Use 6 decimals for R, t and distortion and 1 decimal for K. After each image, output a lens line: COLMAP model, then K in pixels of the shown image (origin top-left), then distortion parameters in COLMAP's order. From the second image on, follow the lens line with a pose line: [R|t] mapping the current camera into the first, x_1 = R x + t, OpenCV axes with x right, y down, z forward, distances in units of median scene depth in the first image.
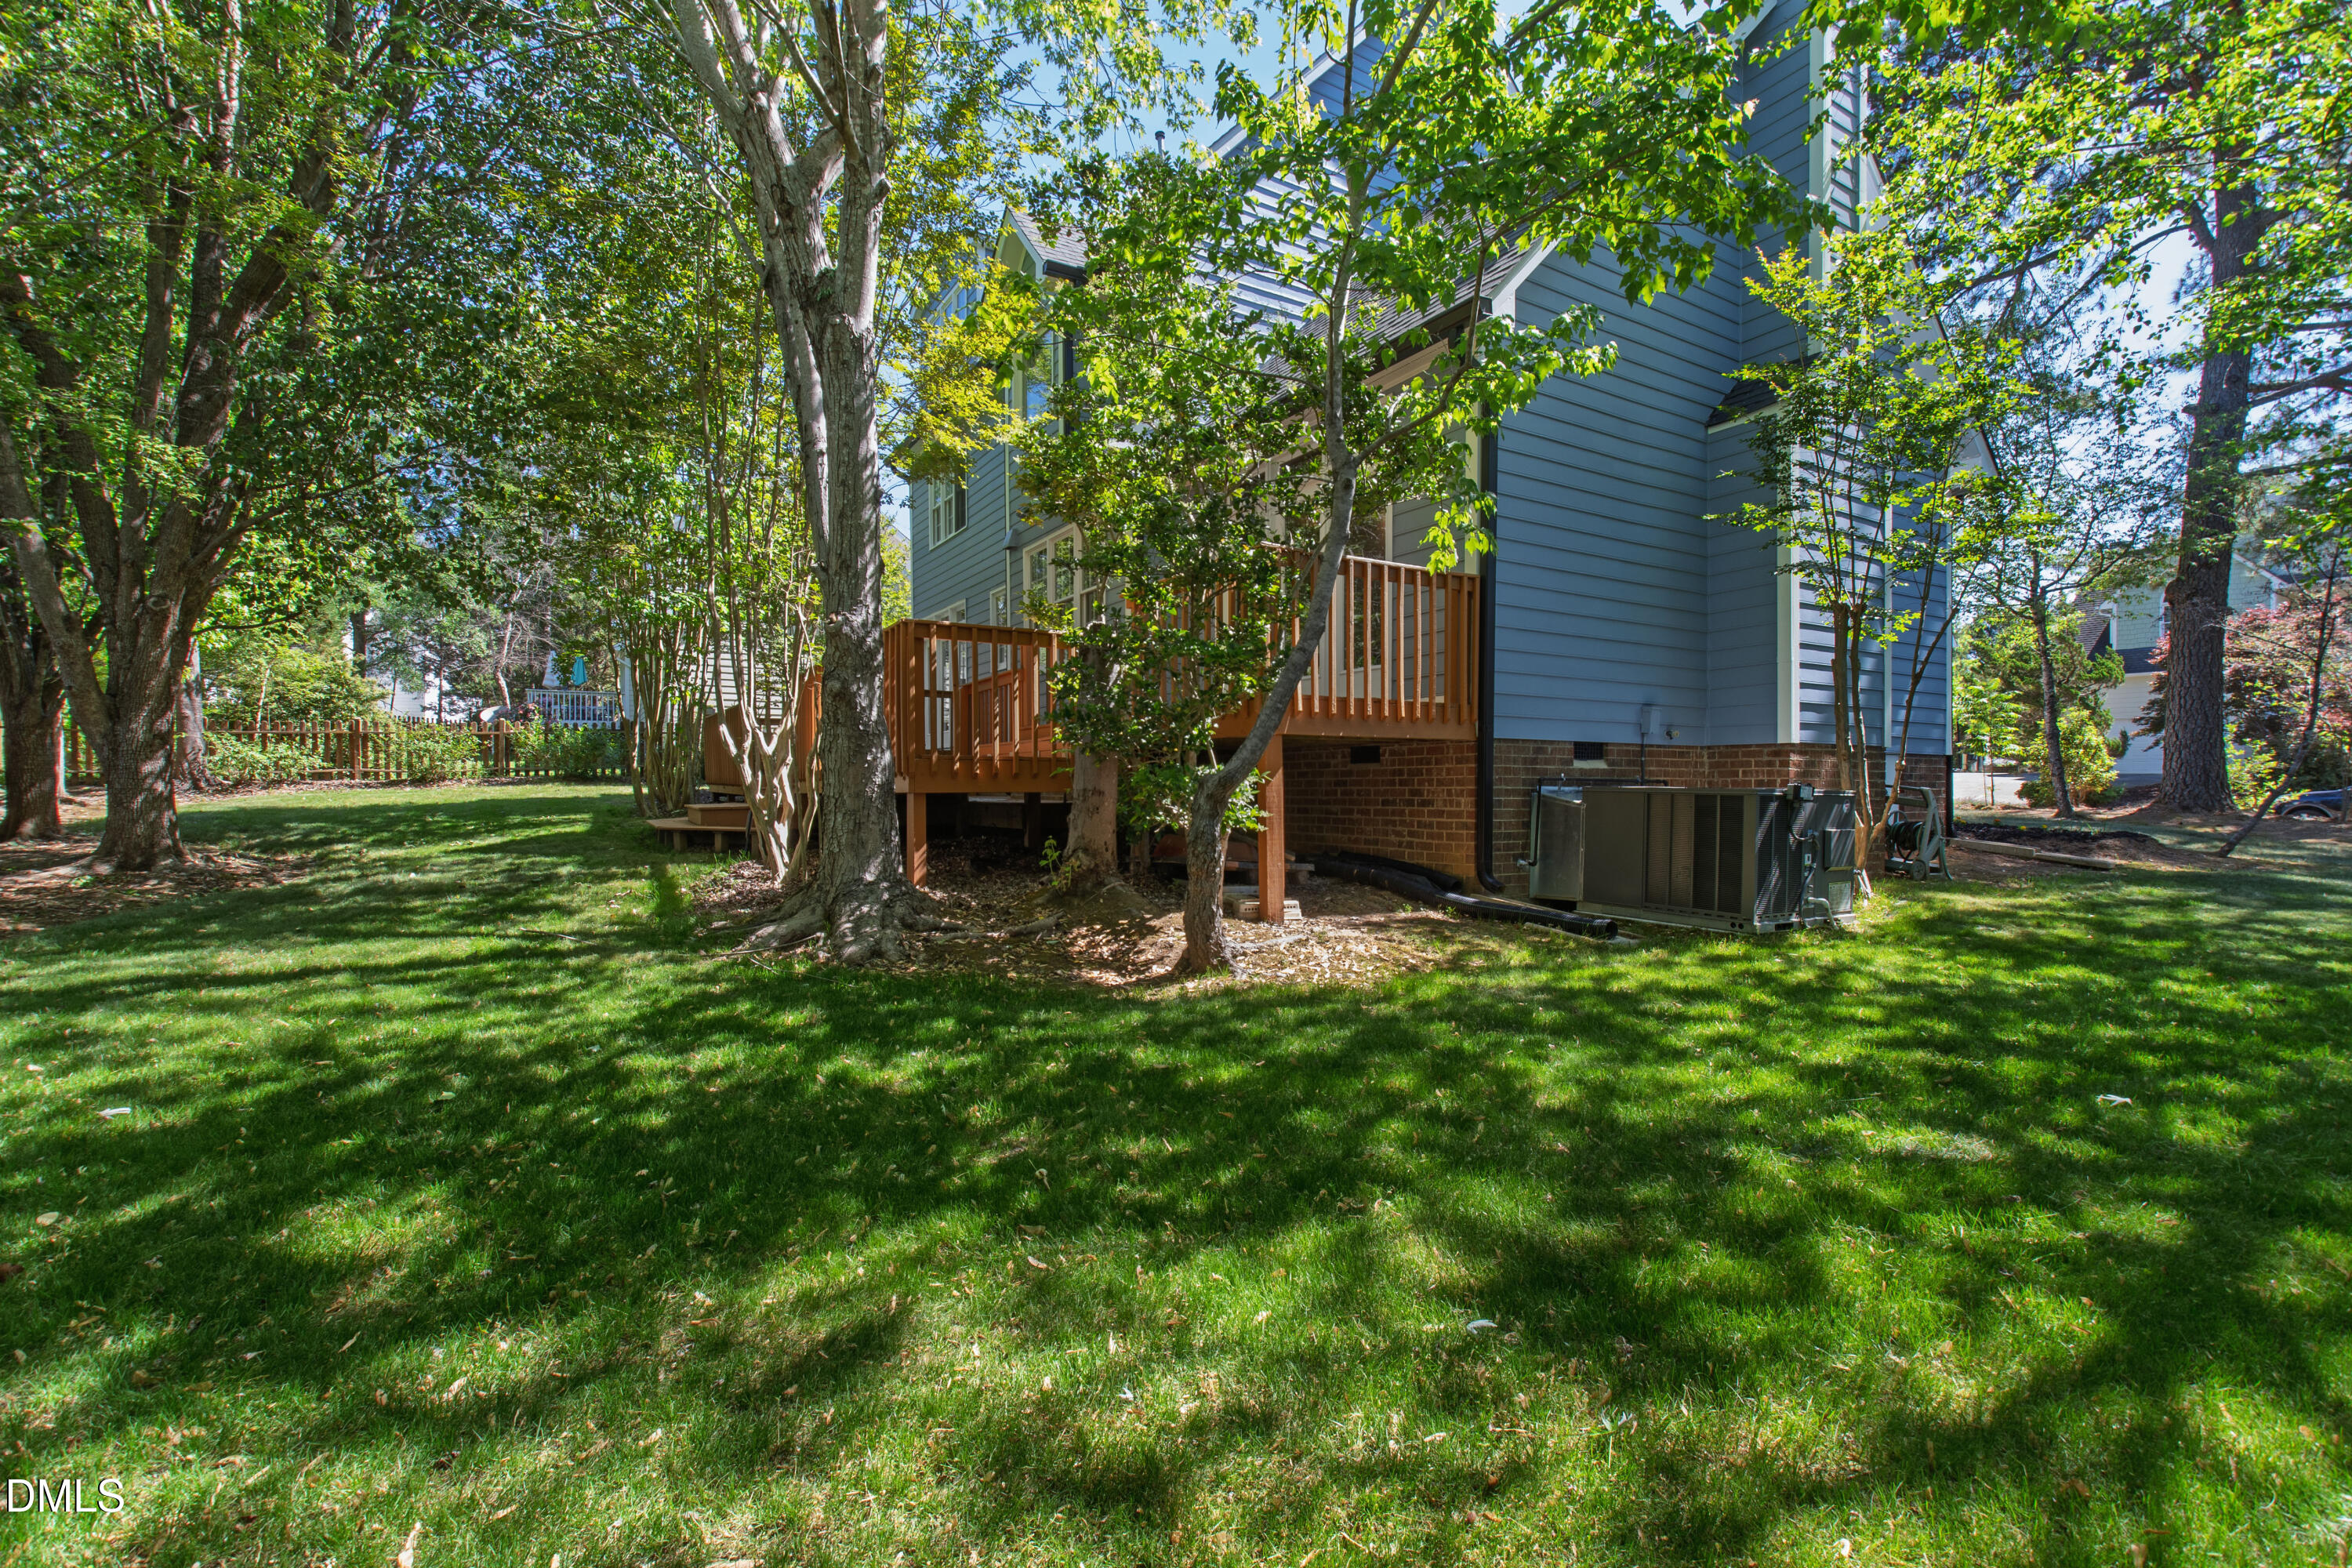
lens RADIAL K [[1039.3, 0, 1180.9], [0, 1039.3, 795.1], [0, 0, 1]] dist [0.001336, -0.000121]
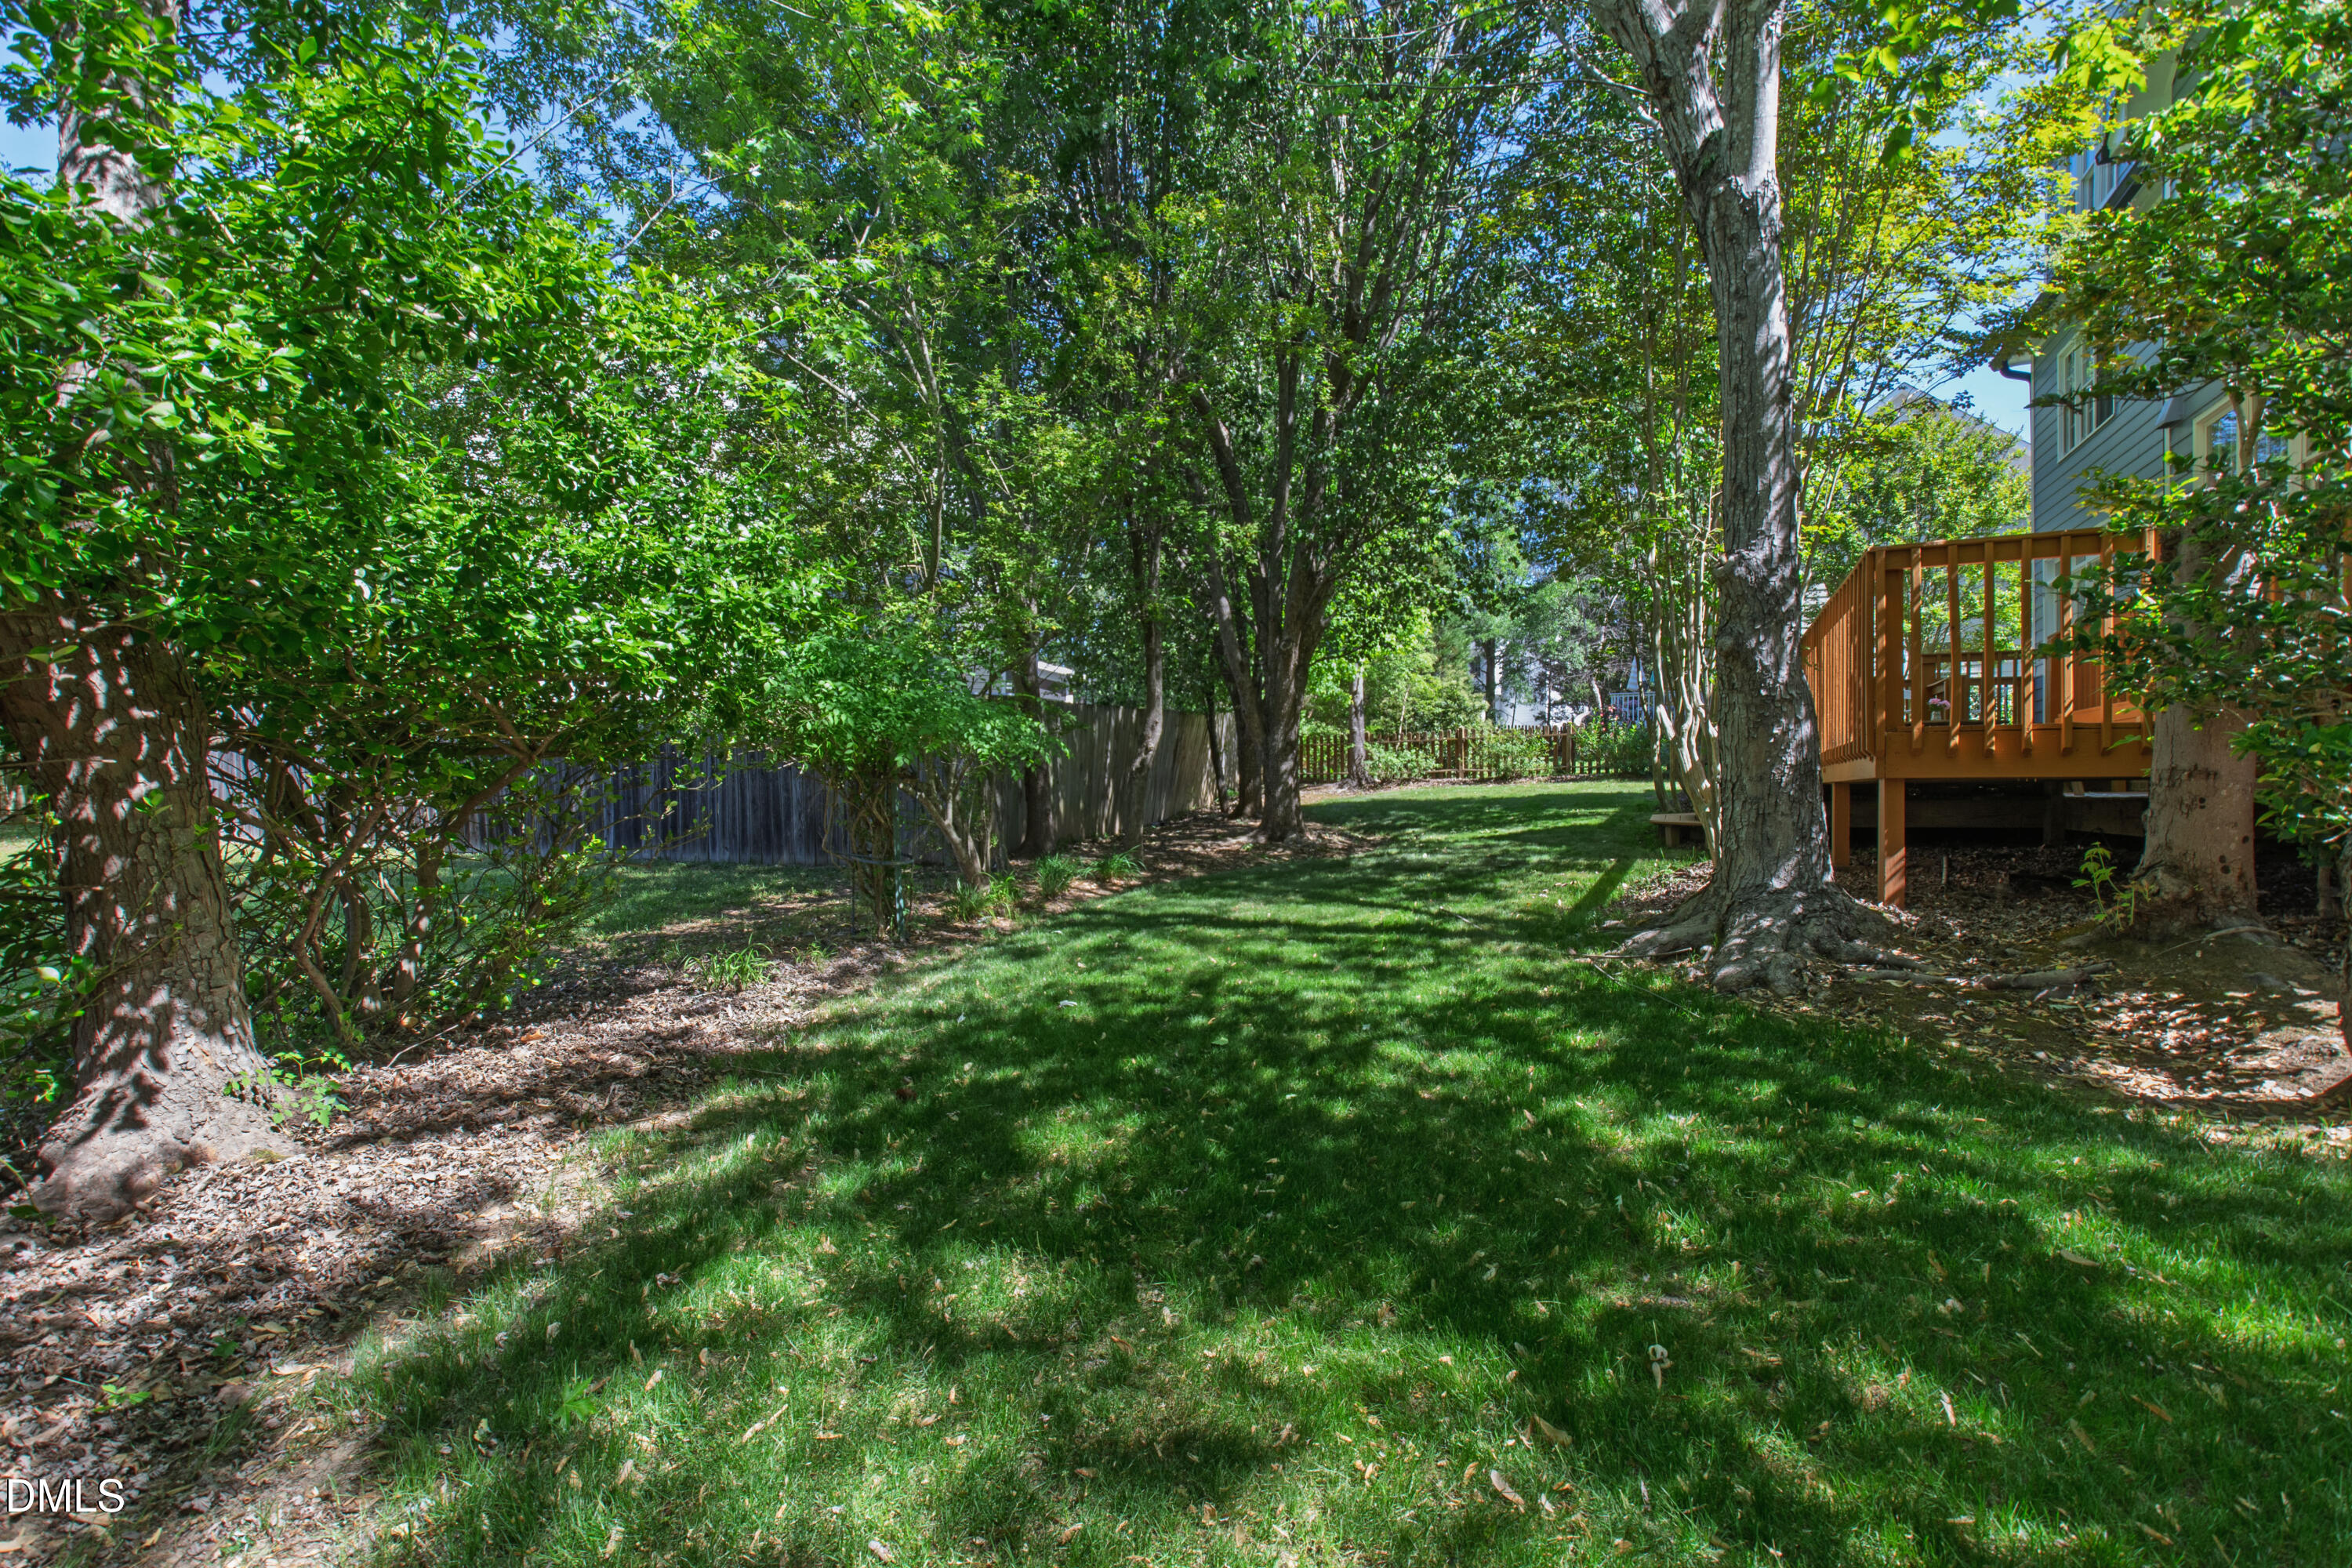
lens RADIAL K [[1039.3, 0, 1180.9], [0, 1039.3, 795.1], [0, 0, 1]] dist [0.001336, -0.000121]
pose [[0.547330, 0.004346, -0.836906, 0.113804], [-0.005612, 0.999983, 0.001523, 0.014150], [0.836898, 0.003863, 0.547345, 0.204034]]
